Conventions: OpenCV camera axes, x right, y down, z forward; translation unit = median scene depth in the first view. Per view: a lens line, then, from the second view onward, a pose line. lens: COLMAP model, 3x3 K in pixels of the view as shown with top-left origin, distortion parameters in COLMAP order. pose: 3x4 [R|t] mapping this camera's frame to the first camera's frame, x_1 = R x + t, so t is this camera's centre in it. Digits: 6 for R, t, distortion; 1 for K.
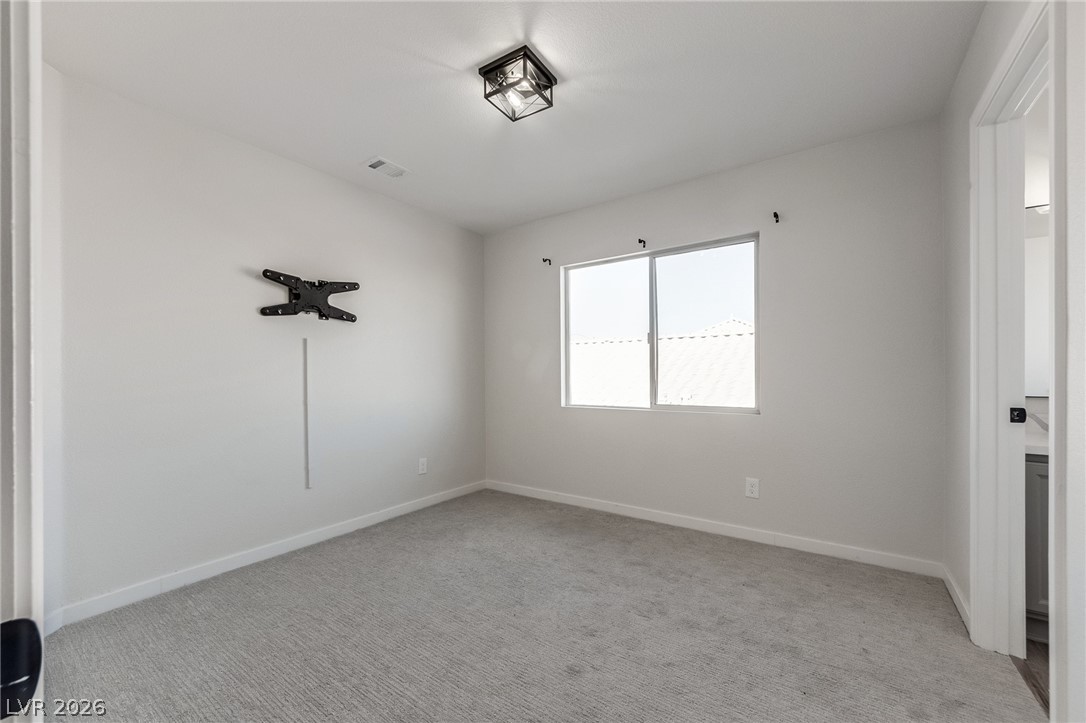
lens RADIAL K [[427.5, 0, 540.7], [0, 427.5, 374.5], [0, 0, 1]] dist [-0.001508, -0.000218]
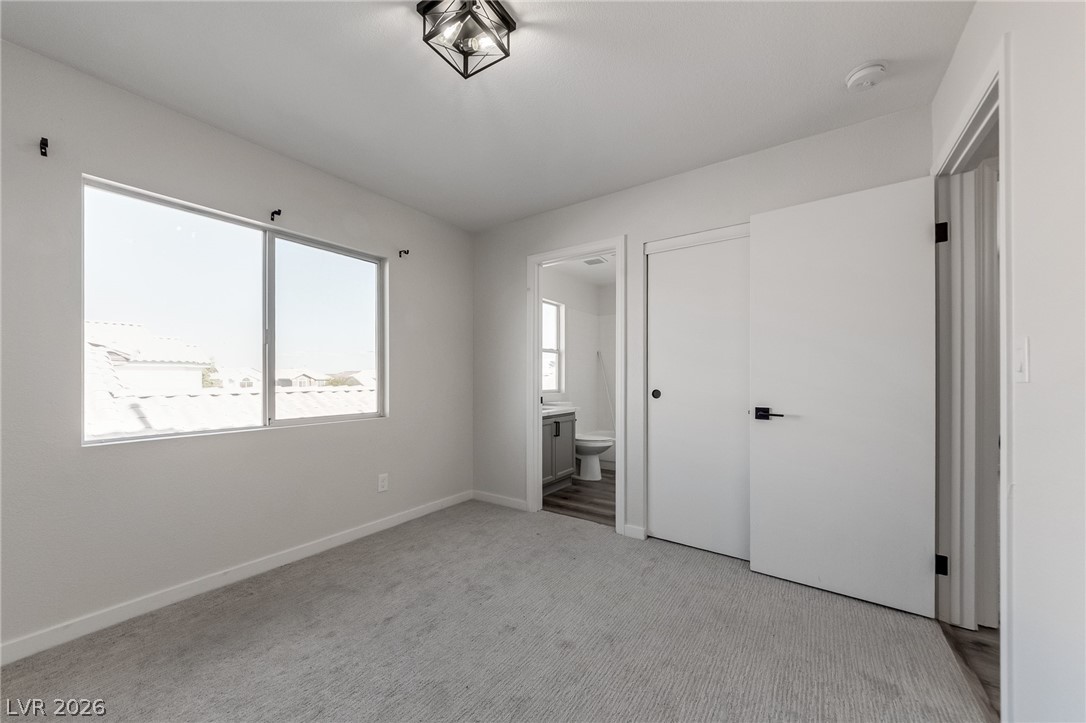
lens RADIAL K [[386.5, 0, 542.0], [0, 386.5, 376.2], [0, 0, 1]] dist [0.000032, -0.000024]
pose [[0.010363, 0.007536, 0.999918, -0.513700], [0.001745, 0.999970, -0.007555, -0.006822], [-0.999945, 0.001823, 0.010349, 0.559112]]
